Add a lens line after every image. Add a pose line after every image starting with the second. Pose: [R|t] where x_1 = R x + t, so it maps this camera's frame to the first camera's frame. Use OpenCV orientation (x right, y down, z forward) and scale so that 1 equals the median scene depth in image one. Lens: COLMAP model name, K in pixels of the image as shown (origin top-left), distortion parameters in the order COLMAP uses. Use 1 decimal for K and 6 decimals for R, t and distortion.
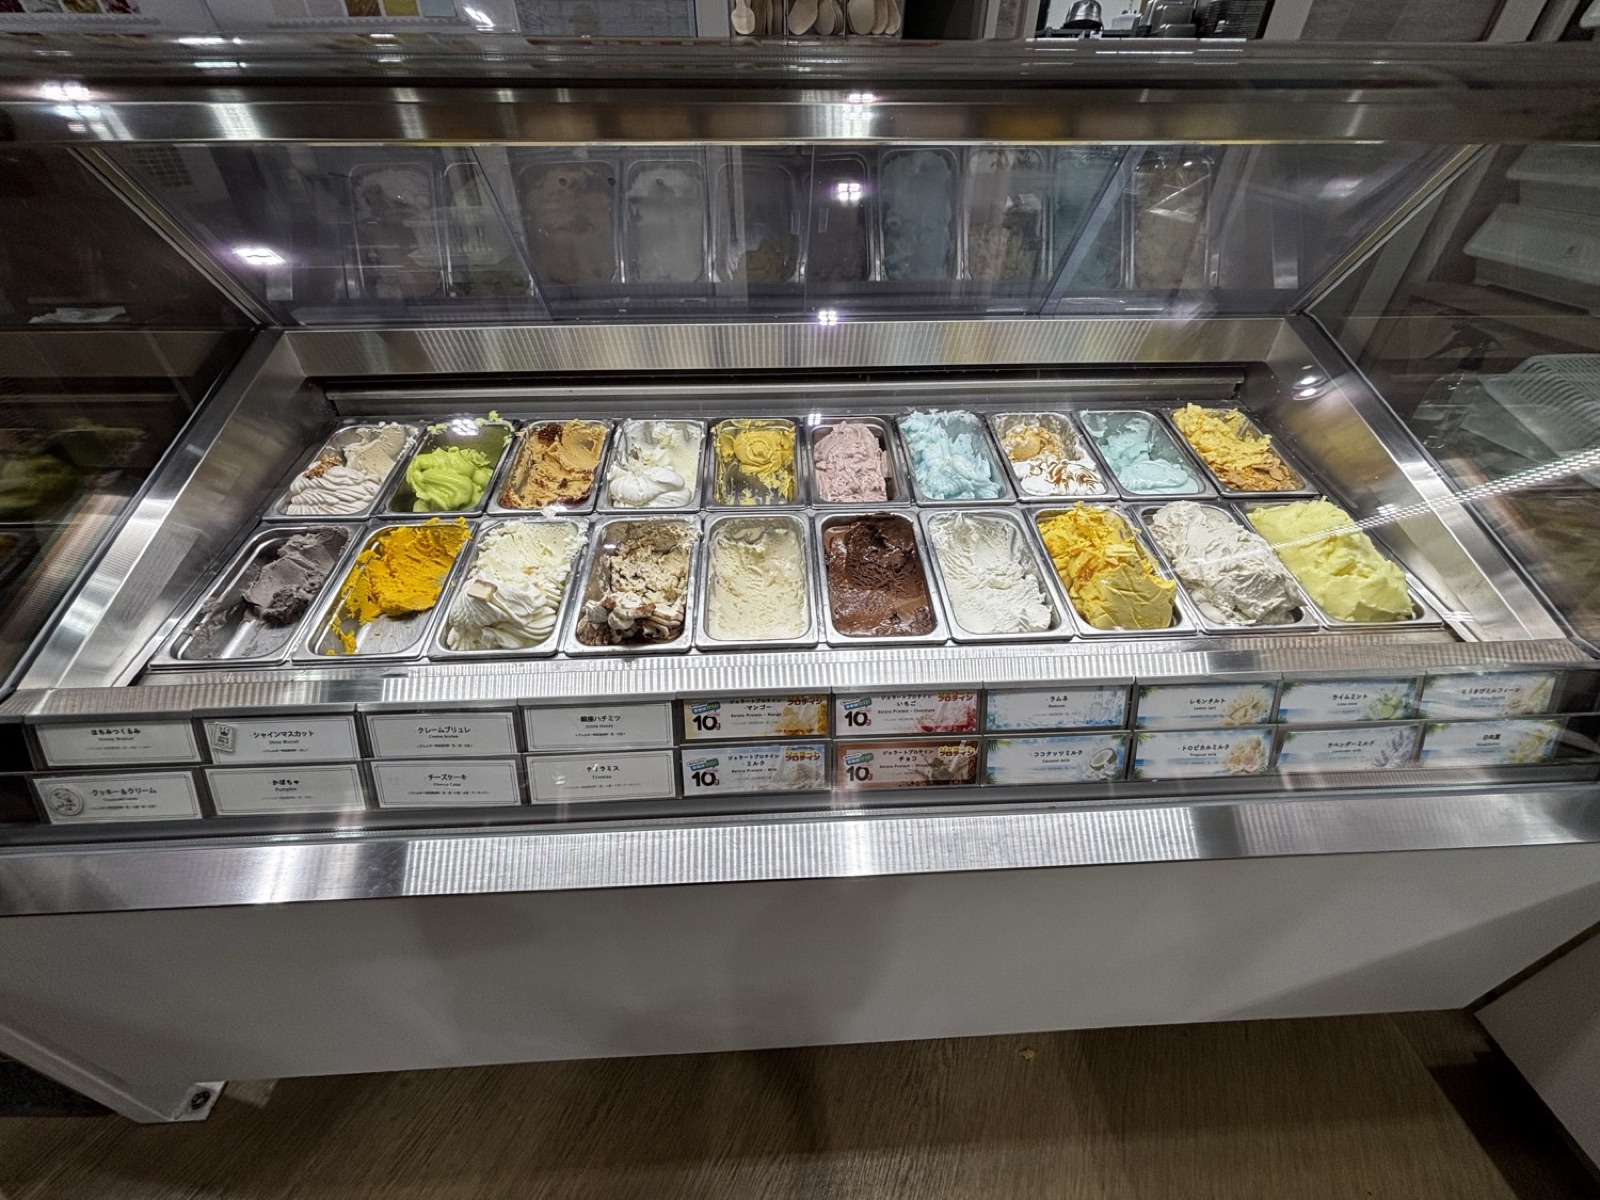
lens RADIAL K [[650.3, 0, 807.7], [0, 650.3, 603.8], [0, 0, 1]] dist [-0.004226, -0.000676]
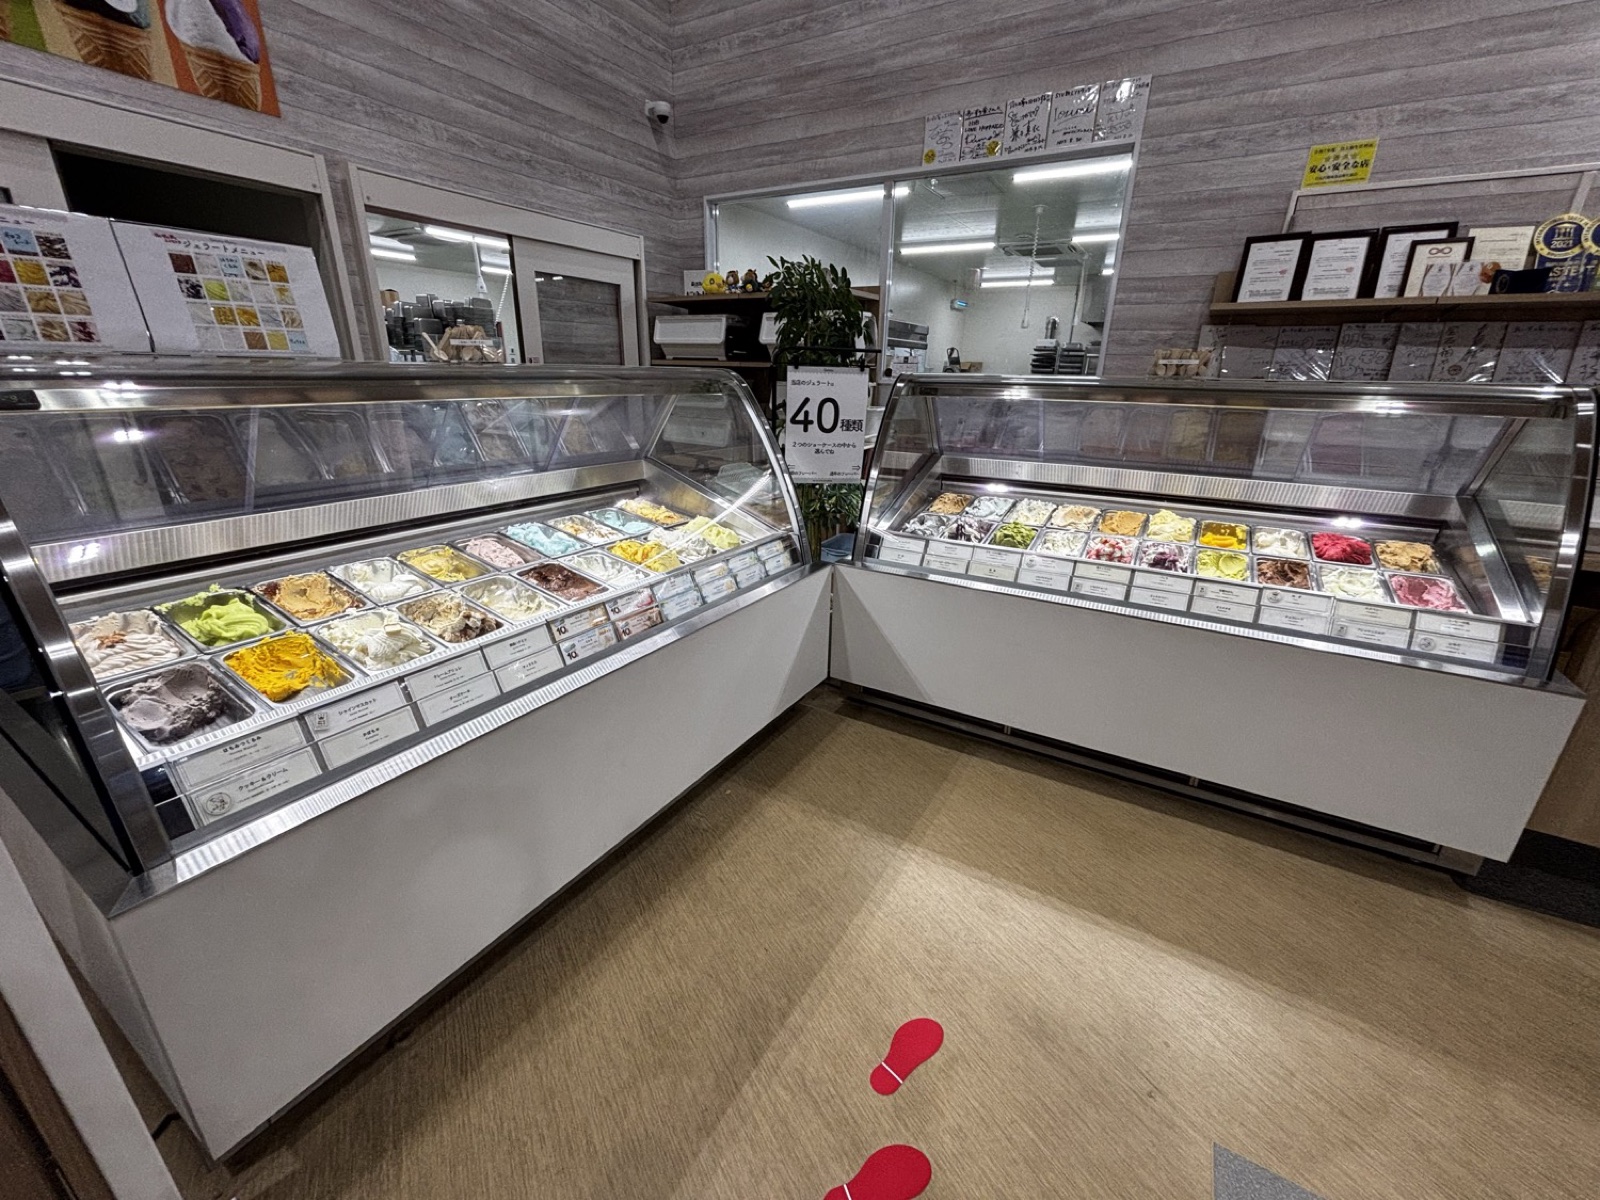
lens RADIAL K [[650.3, 0, 799.5], [0, 650.3, 600.8], [0, 0, 1]] dist [-0.004226, -0.000676]
pose [[0.563677, -0.269333, 0.780851, -0.998876], [0.488132, 0.871227, -0.051865, 0.433493], [-0.666329, 0.410393, 0.622561, -0.661735]]
